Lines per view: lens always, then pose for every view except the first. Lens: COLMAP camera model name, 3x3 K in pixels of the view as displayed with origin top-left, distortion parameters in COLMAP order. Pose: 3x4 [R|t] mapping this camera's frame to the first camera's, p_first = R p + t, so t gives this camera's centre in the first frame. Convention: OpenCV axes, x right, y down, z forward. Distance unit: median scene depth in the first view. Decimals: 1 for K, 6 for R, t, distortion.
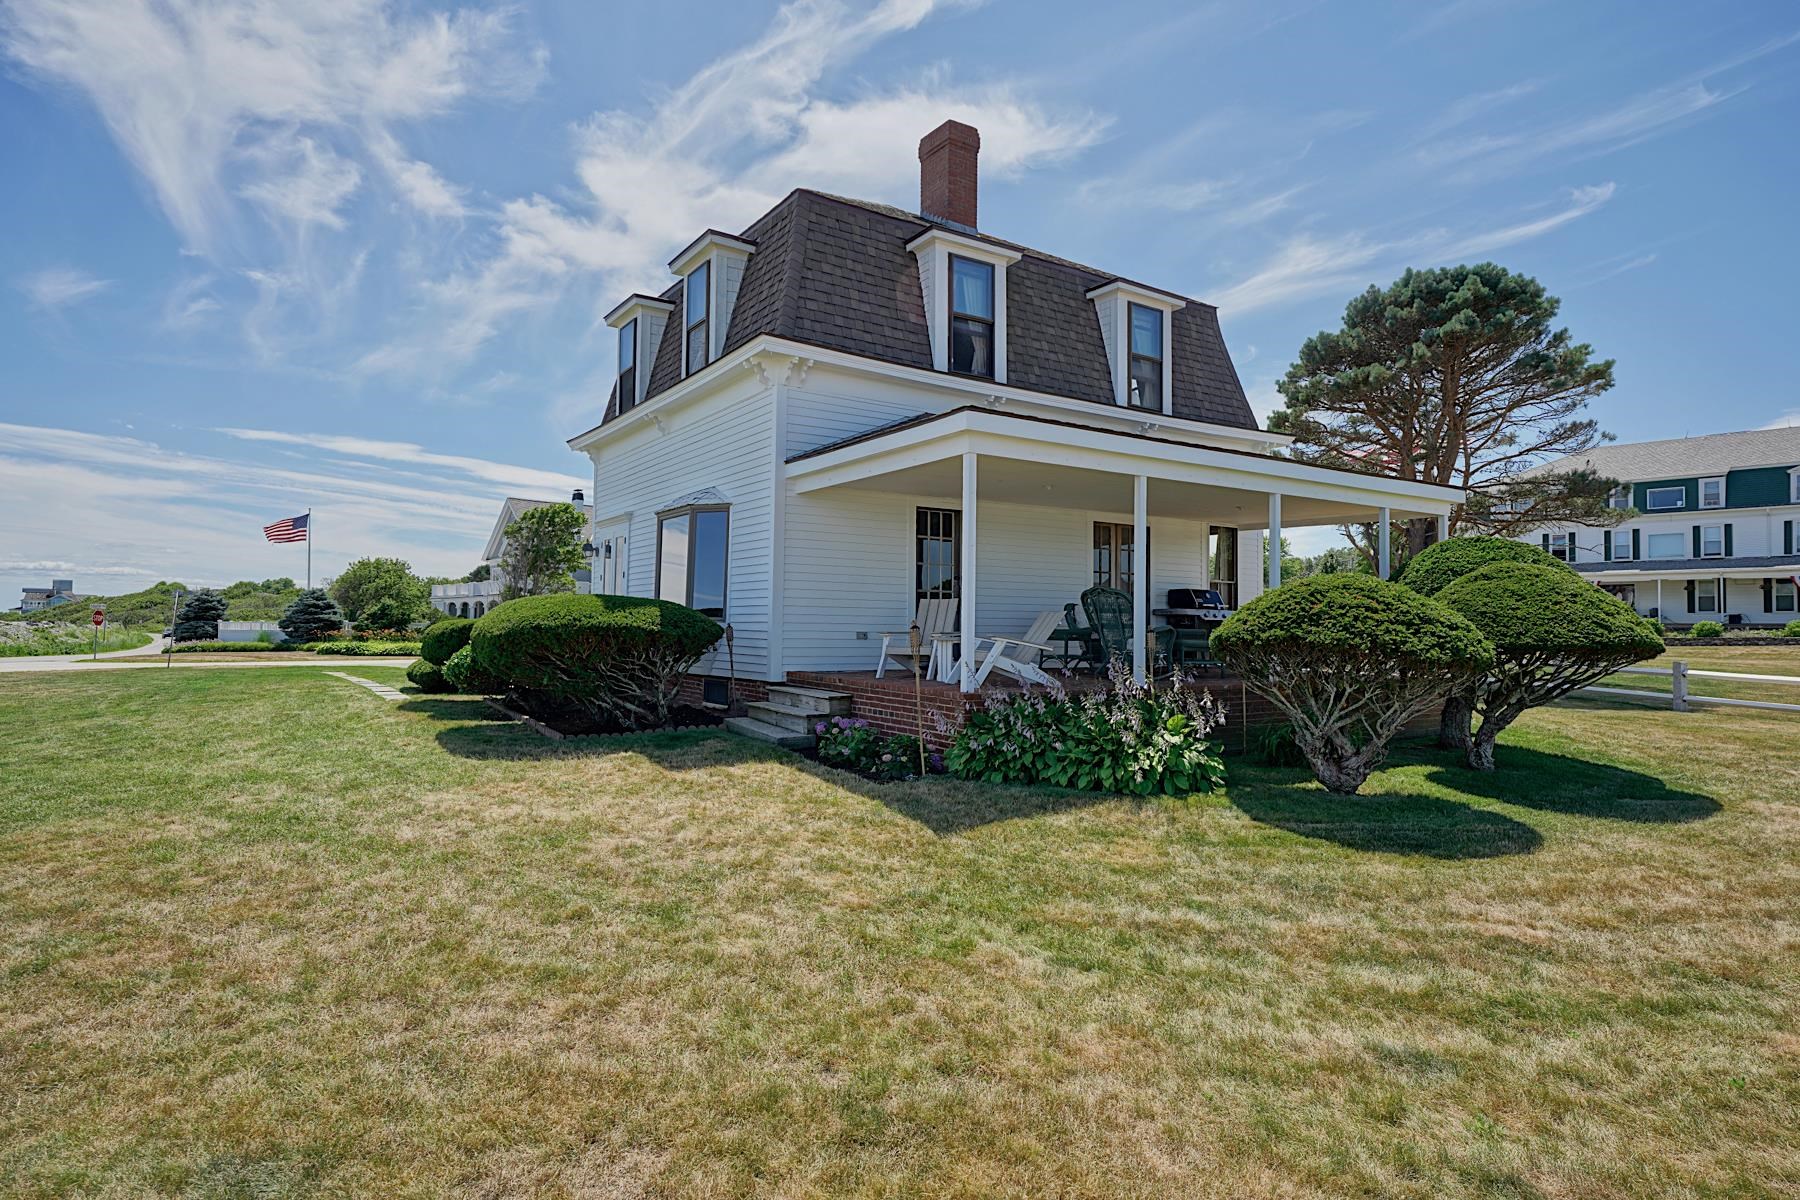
lens RADIAL K [[980.5, 0, 891.9], [0, 980.5, 585.0], [0, 0, 1]] dist [0.012855, -0.010163]
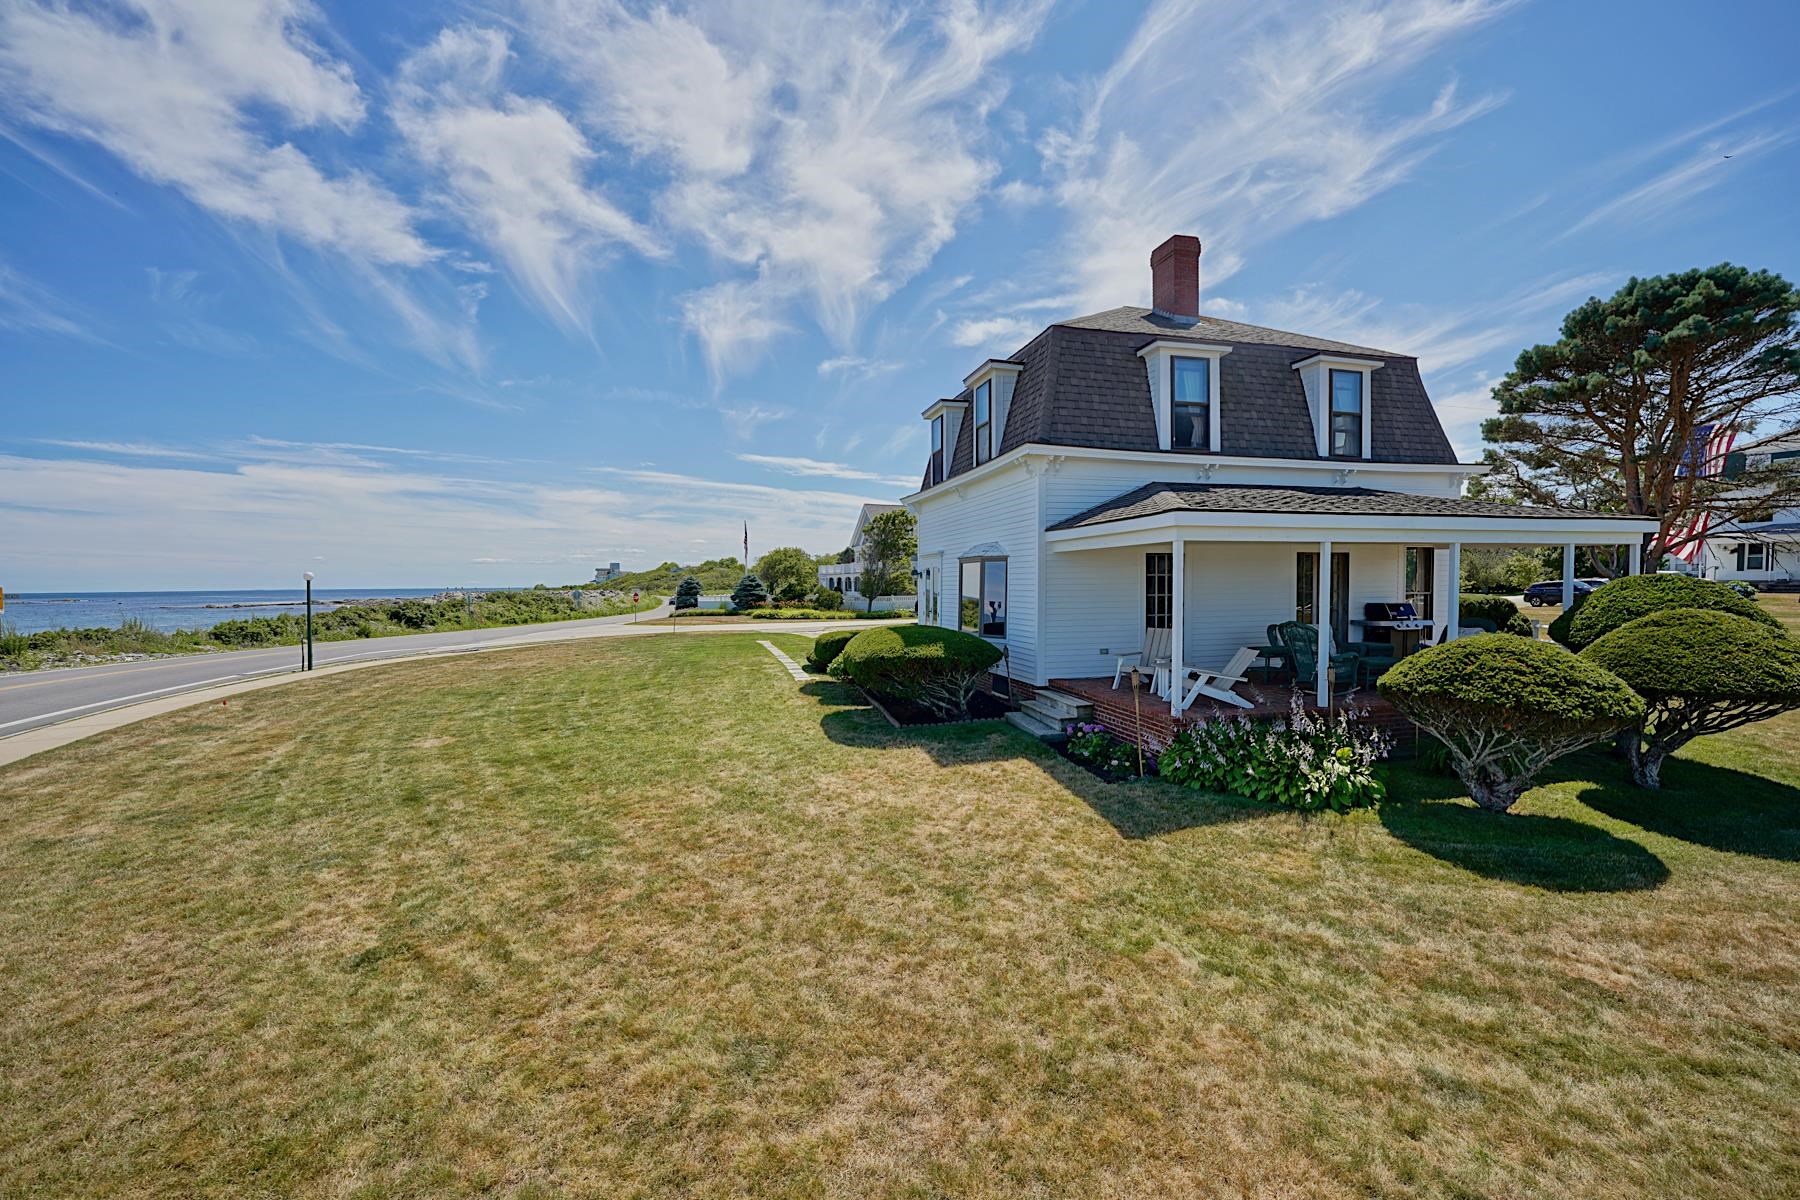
lens RADIAL K [[733.3, 0, 897.0], [0, 733.3, 601.8], [0, 0, 1]] dist [-0.030320, 0.004330]
pose [[0.945337, -0.006860, -0.326024, 0.044508], [0.028523, 0.997686, 0.061710, -0.135531], [0.324846, -0.067636, 0.943345, -0.088128]]
